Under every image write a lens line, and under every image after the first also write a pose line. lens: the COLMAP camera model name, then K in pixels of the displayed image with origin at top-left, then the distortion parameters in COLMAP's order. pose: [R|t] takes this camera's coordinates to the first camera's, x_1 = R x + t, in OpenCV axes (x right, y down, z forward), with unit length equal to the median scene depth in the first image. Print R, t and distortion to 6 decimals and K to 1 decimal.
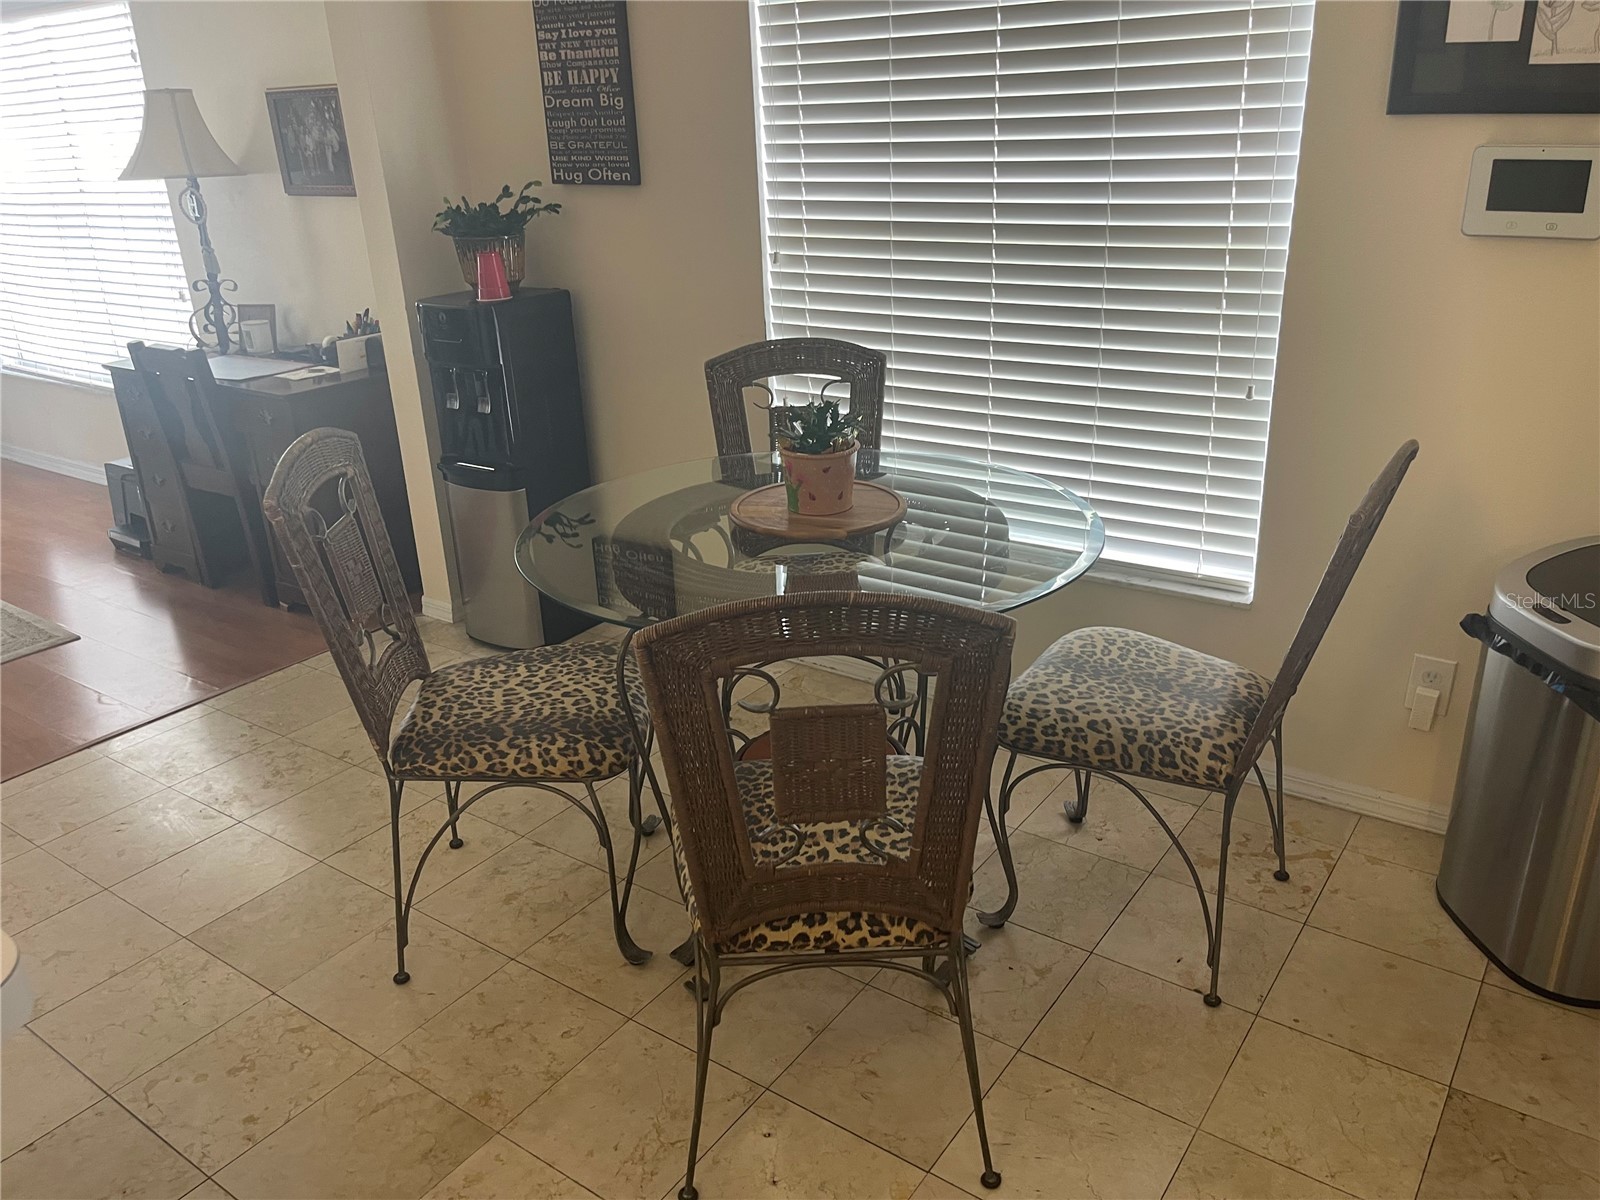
lens RADIAL K [[1218.9, 0, 810.7], [0, 1218.9, 608.4], [0, 0, 1]] dist [0.008260, -0.020543]
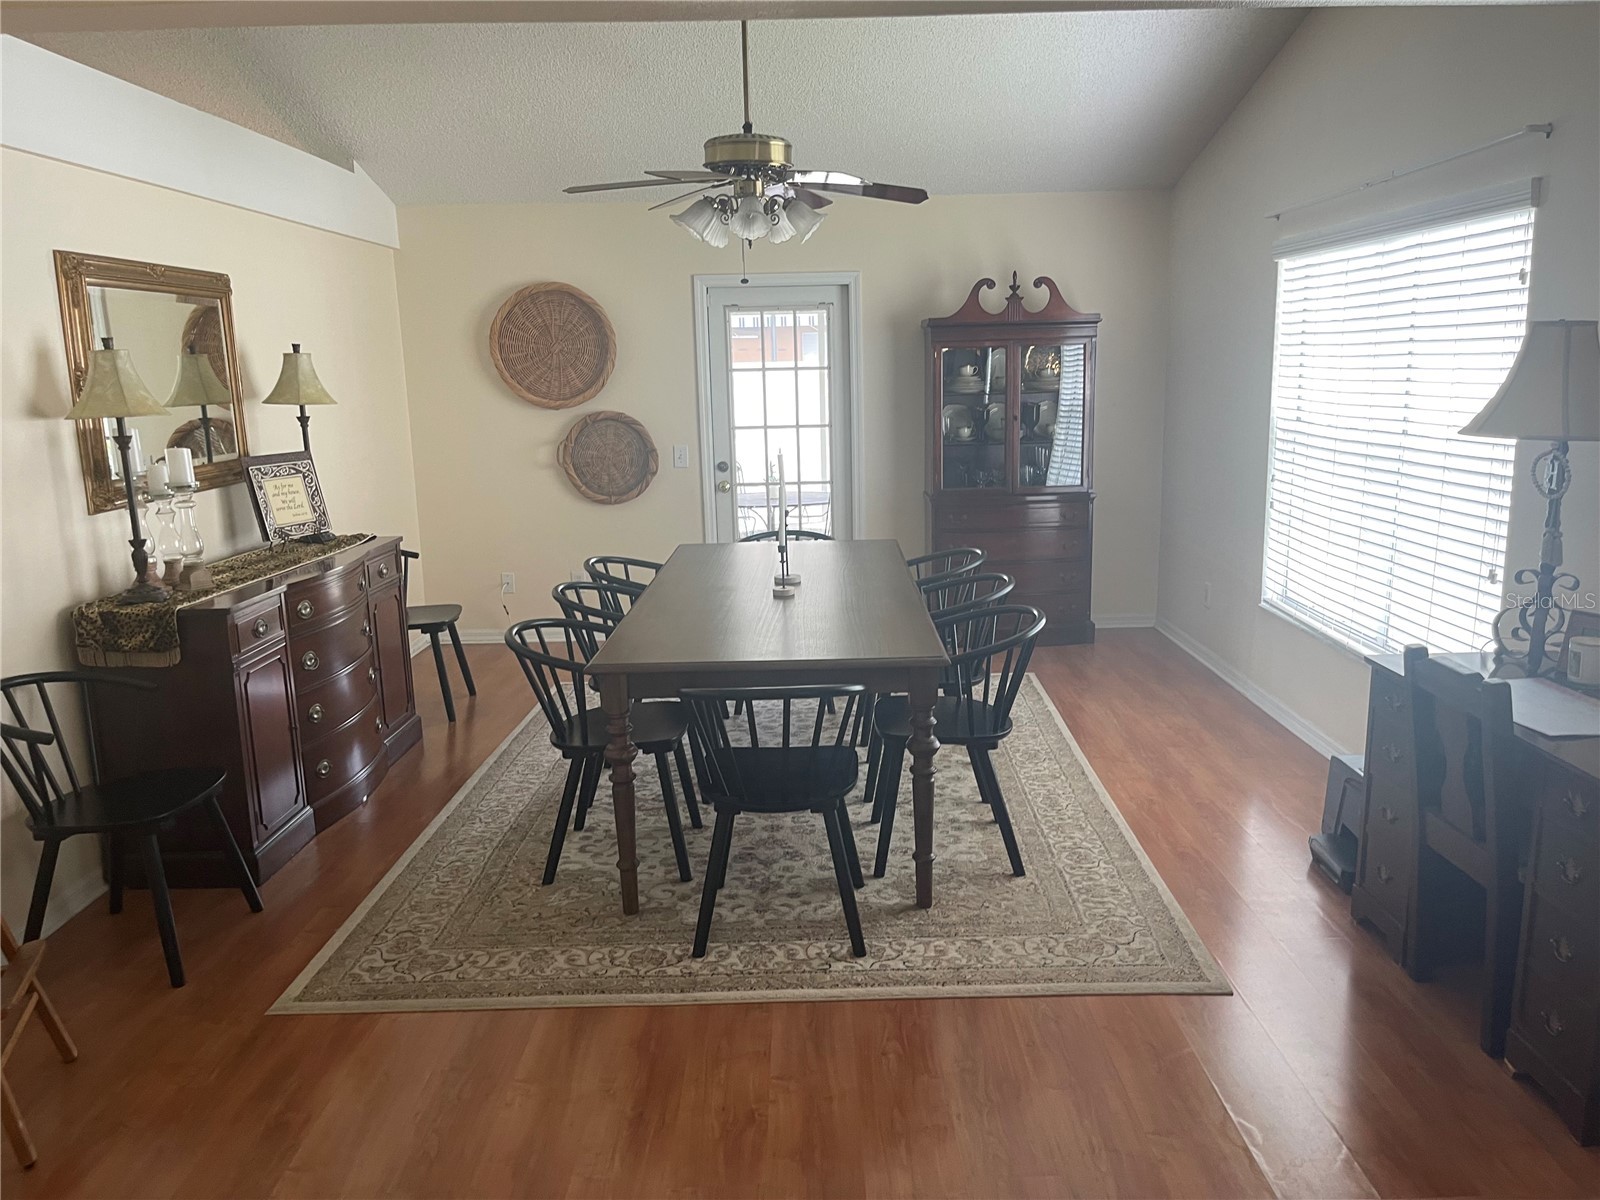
lens RADIAL K [[1218.9, 0, 796.2], [0, 1218.9, 603.2], [0, 0, 1]] dist [0.008260, -0.020543]
pose [[0.567335, 0.182041, -0.803114, -0.160175], [-0.303104, 0.952956, 0.001886, -0.118469], [0.765675, 0.242357, 0.595822, 0.237263]]
